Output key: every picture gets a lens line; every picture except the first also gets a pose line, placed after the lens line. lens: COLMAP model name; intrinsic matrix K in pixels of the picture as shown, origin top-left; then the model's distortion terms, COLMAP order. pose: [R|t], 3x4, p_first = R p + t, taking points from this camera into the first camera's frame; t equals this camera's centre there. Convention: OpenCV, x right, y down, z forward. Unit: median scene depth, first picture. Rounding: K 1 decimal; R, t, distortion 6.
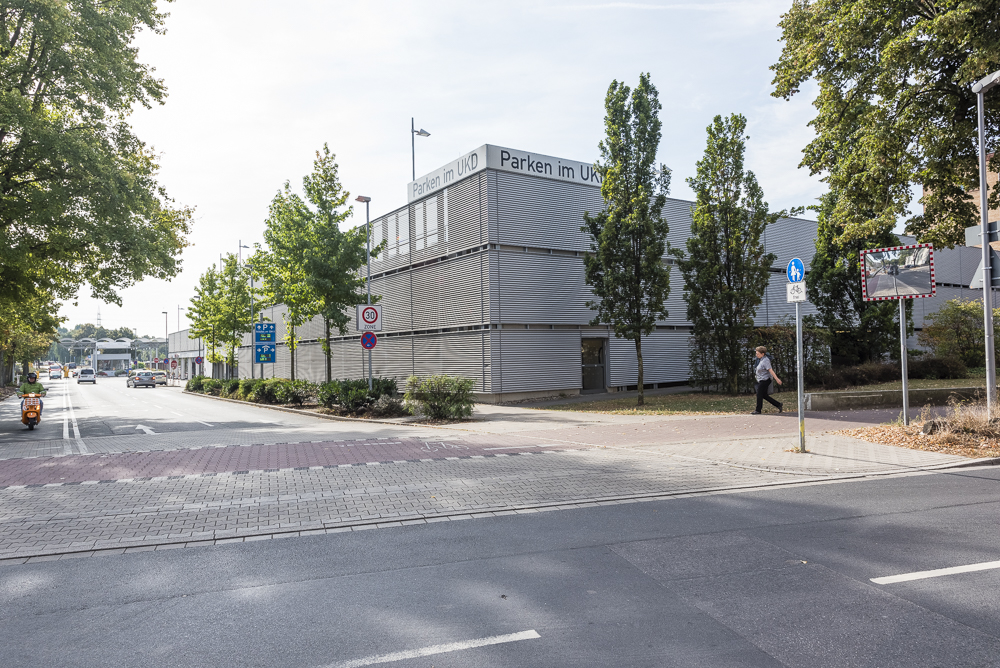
lens RADIAL K [[683.4, 0, 500.0], [0, 683.4, 334.0], [0, 0, 1]] dist [-0.002830, 0.000238]
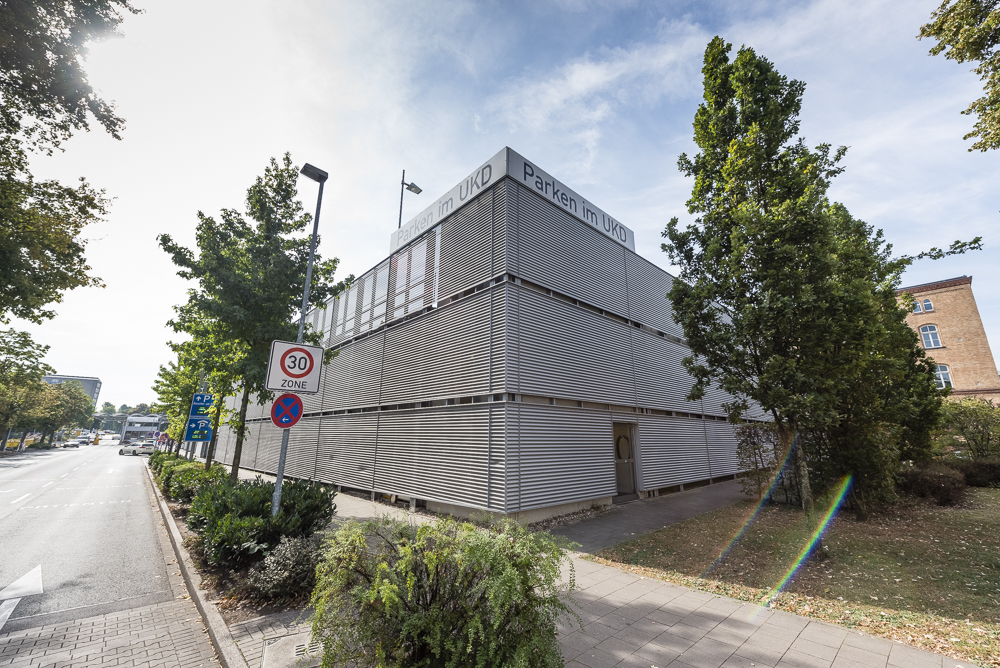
lens RADIAL K [[393.4, 0, 500.0], [0, 393.4, 334.0], [0, 0, 1]] dist [0.003333, -0.000070]
pose [[0.987939, 0.067713, 0.139256, -0.065610], [-0.035020, 0.973723, -0.225026, 0.012792], [-0.150834, 0.217435, 0.964350, 0.574878]]
